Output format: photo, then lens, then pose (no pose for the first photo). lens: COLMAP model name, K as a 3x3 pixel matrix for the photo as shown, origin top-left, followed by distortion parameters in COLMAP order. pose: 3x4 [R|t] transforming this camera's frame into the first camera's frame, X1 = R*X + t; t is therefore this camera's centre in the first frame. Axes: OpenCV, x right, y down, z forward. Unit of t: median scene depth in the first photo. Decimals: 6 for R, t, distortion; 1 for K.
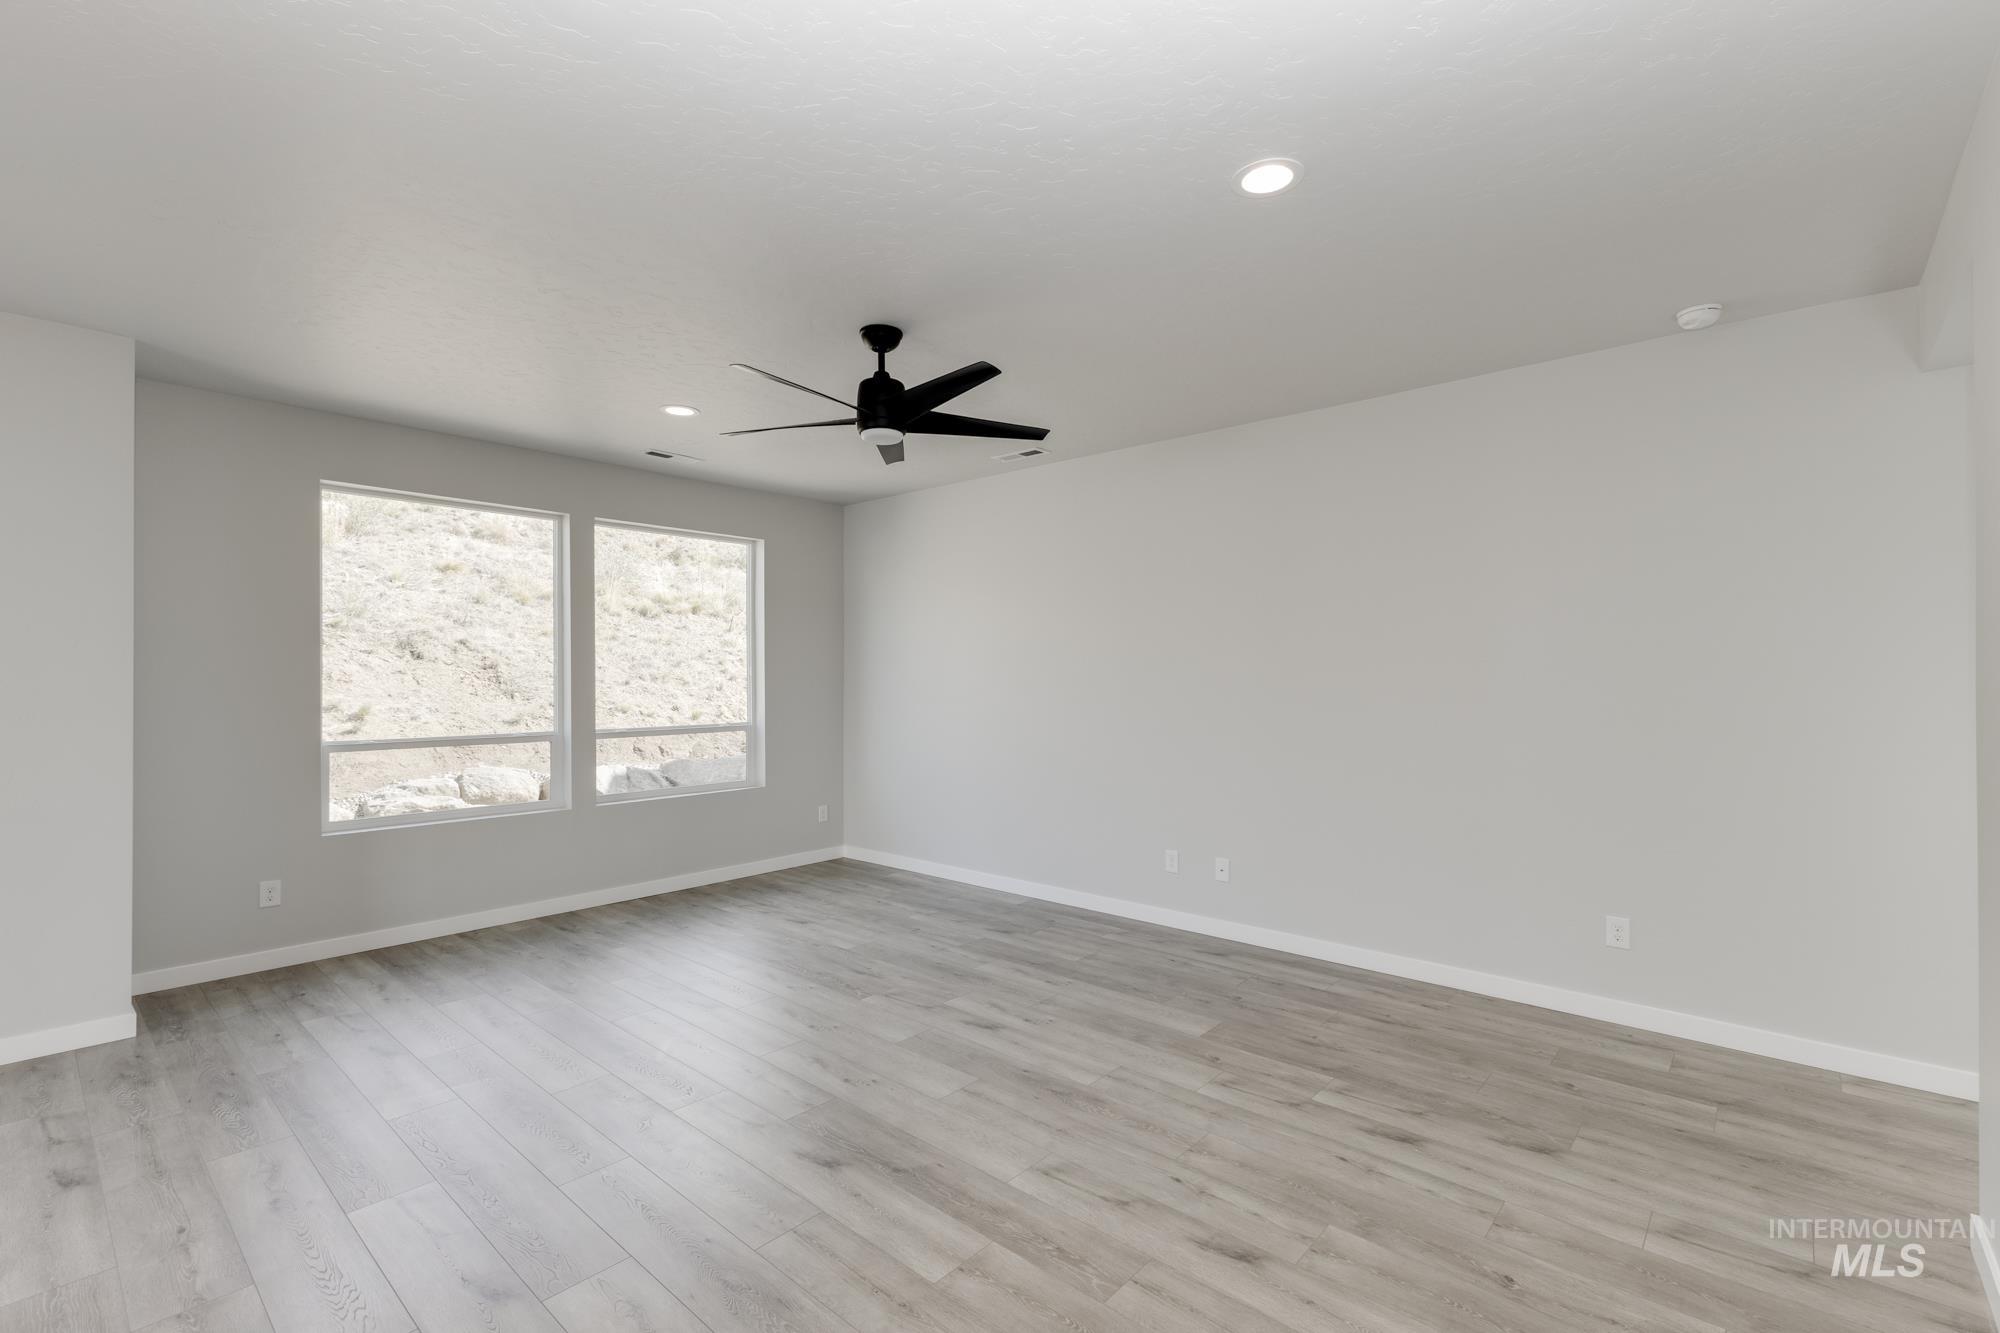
lens RADIAL K [[862.6, 0, 1010.2], [0, 862.6, 679.9], [0, 0, 1]] dist [0.009215, -0.000389]
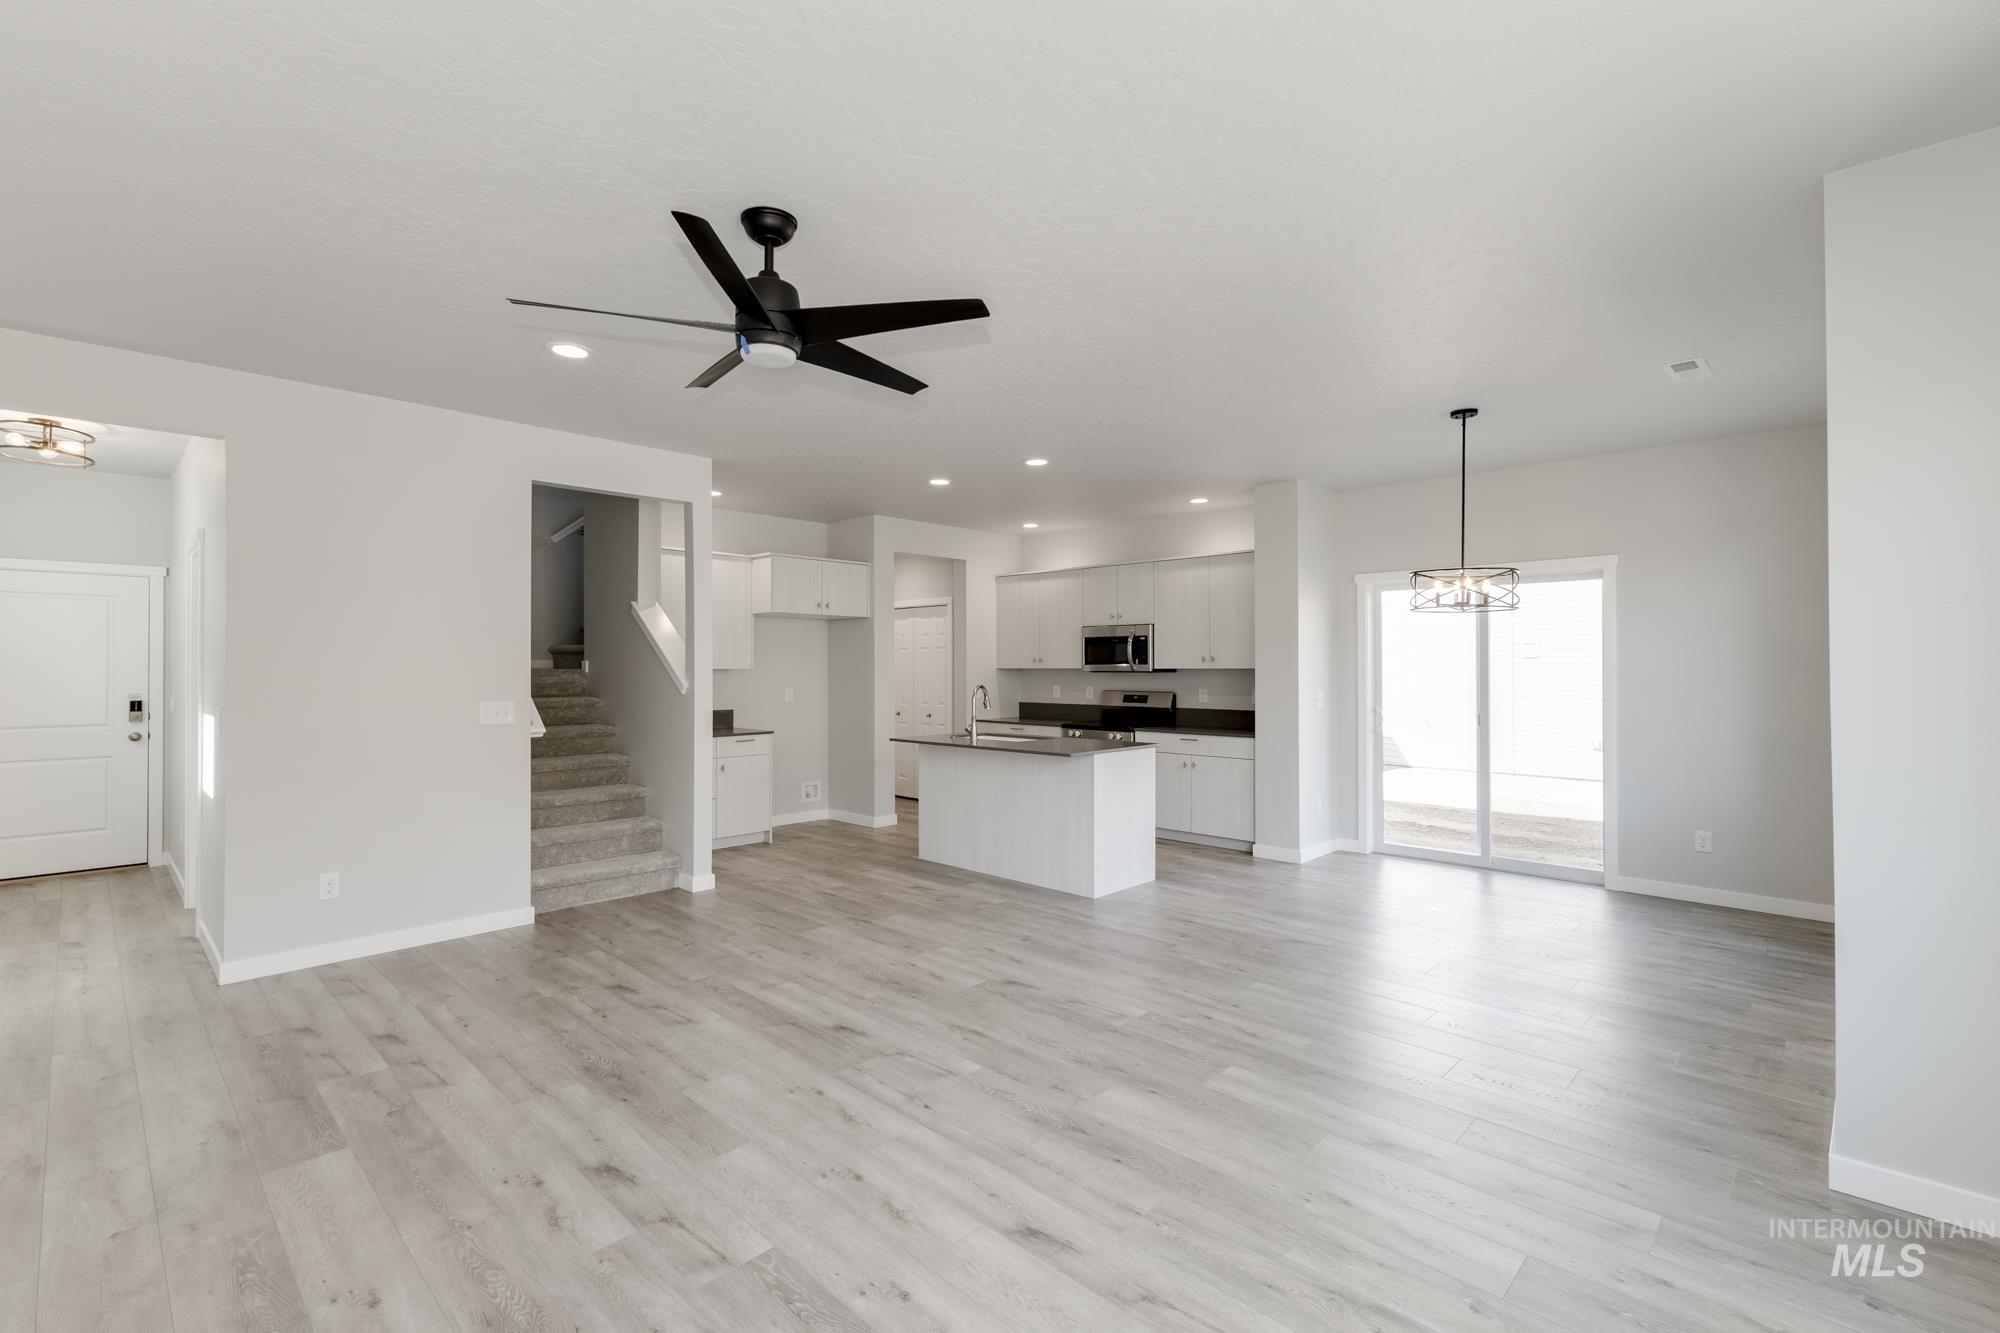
lens RADIAL K [[909.5, 0, 1053.7], [0, 909.5, 661.2], [0, 0, 1]] dist [0.003054, 0.000110]
pose [[-0.999995, 0.002317, 0.002167, -0.401820], [0.002307, 0.999986, -0.004682, -0.009330], [-0.002177, -0.004677, -0.999987, 1.789319]]
